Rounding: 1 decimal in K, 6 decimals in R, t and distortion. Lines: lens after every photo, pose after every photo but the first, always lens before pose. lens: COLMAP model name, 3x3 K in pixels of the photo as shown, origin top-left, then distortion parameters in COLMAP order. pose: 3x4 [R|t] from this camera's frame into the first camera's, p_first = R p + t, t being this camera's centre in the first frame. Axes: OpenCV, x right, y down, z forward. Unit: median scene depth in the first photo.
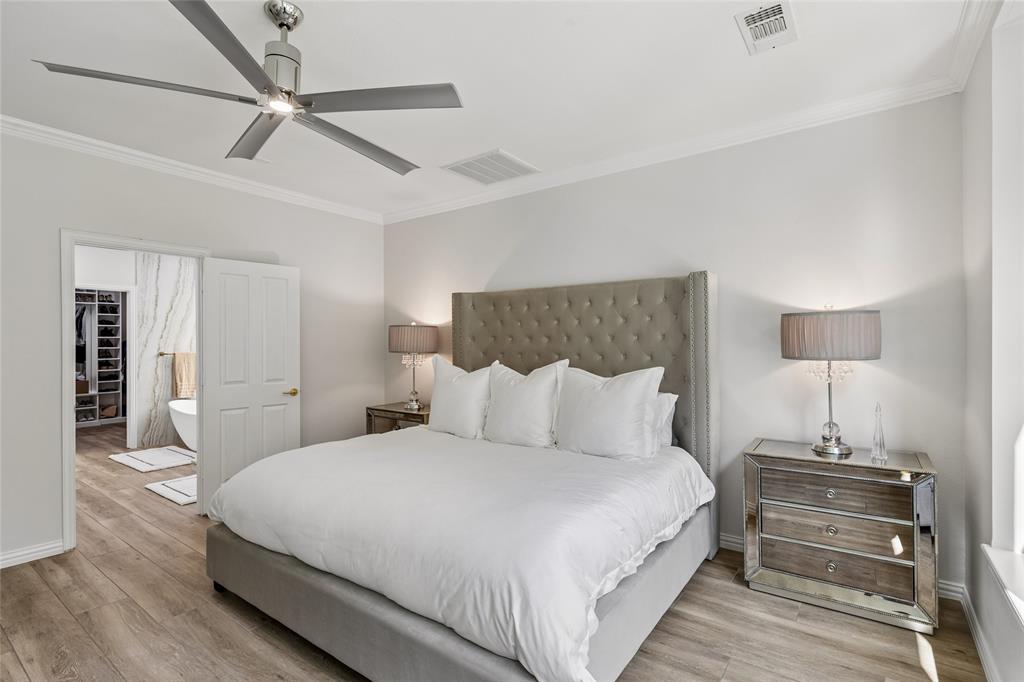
lens RADIAL K [[482.7, 0, 509.9], [0, 482.7, 340.0], [0, 0, 1]] dist [0.003789, -0.001692]
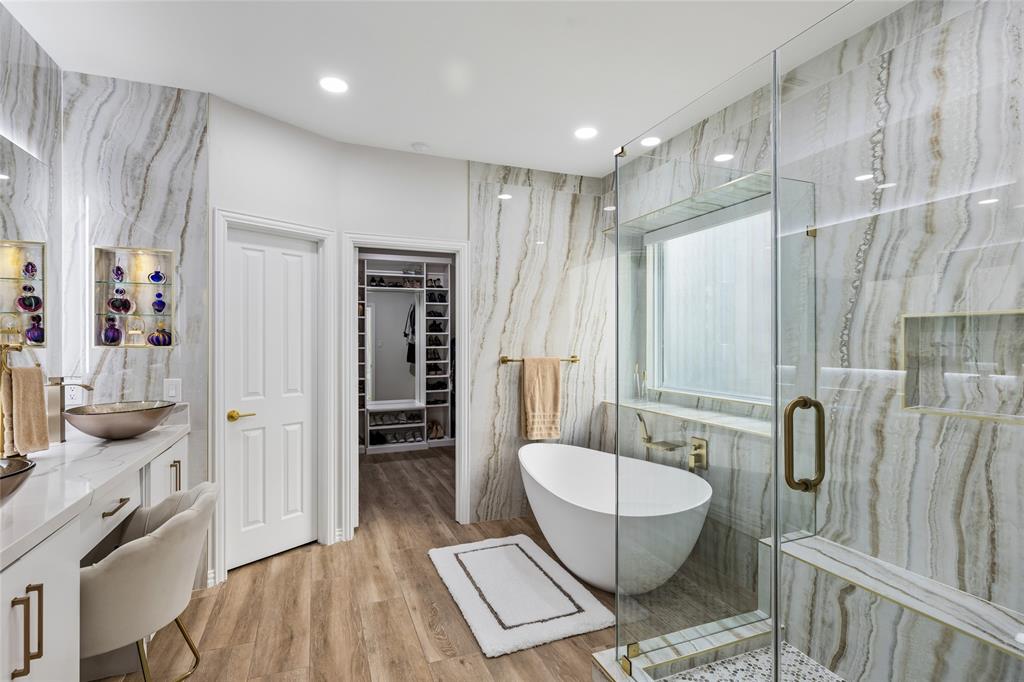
lens RADIAL K [[482.7, 0, 512.2], [0, 482.7, 341.0], [0, 0, 1]] dist [0.003789, -0.001692]
pose [[0.851261, 0.003465, -0.524731, -0.402637], [-0.002067, 0.999993, 0.003250, 0.004587], [0.524738, -0.001682, 0.851262, 0.506154]]
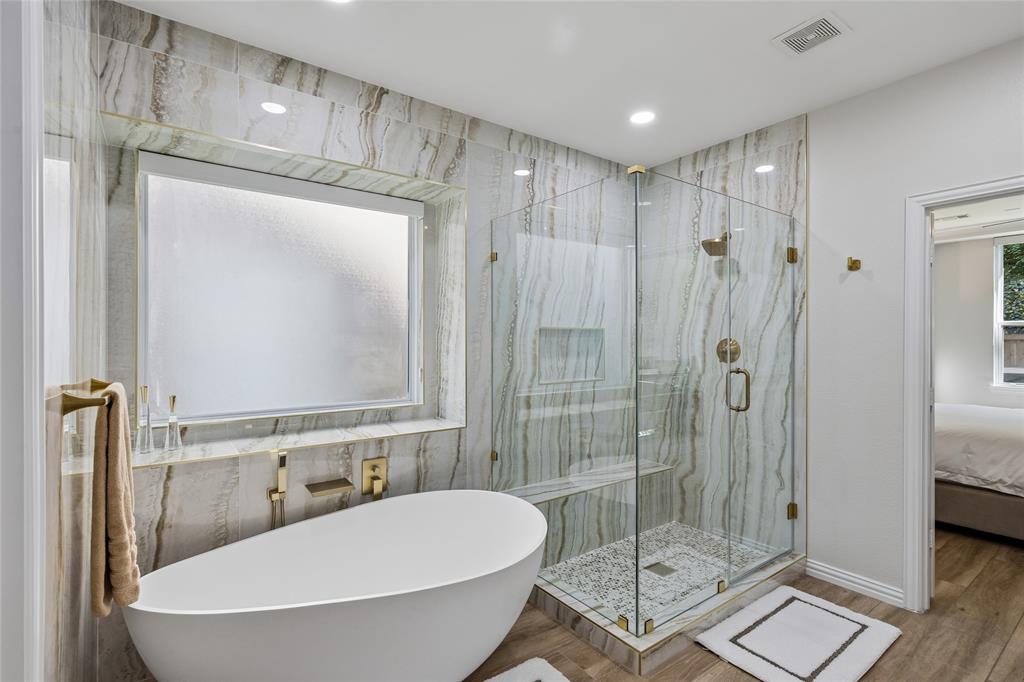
lens RADIAL K [[482.7, 0, 509.8], [0, 482.7, 339.9], [0, 0, 1]] dist [0.003789, -0.001692]
pose [[0.310928, 0.005514, 0.950418, -0.988182], [-0.002274, 0.999985, -0.005058, 0.005025], [-0.950431, -0.000589, 0.310935, 0.864976]]
